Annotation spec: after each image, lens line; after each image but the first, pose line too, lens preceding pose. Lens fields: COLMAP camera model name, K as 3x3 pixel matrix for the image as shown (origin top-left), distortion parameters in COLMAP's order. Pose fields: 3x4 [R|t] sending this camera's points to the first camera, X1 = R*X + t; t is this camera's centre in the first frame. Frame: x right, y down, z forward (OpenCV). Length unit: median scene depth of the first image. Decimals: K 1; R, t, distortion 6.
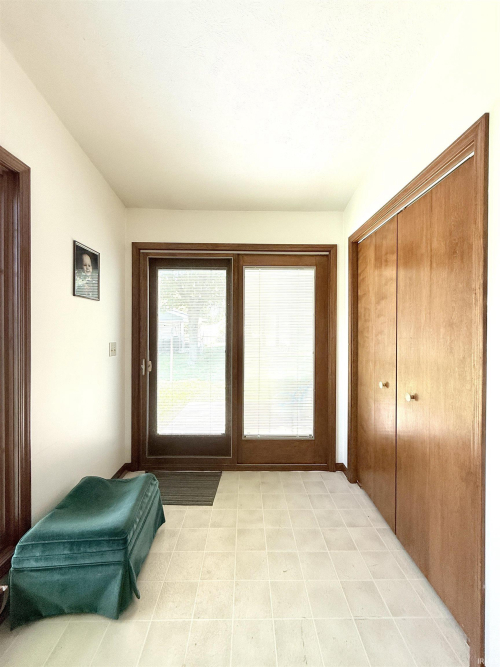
lens RADIAL K [[265.9, 0, 252.5], [0, 265.9, 332.5], [0, 0, 1]] dist [-0.002224, 0.000886]
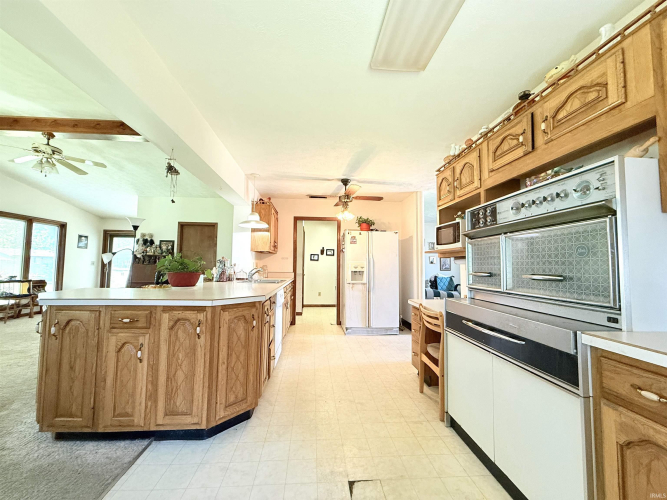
lens RADIAL K [[265.9, 0, 331.4], [0, 265.9, 250.1], [0, 0, 1]] dist [-0.002224, 0.000886]
pose [[0.998476, 0.012578, 0.053742, 1.945683], [-0.009241, 0.998039, -0.061905, 0.064083], [-0.054416, 0.061314, 0.996634, -2.117722]]
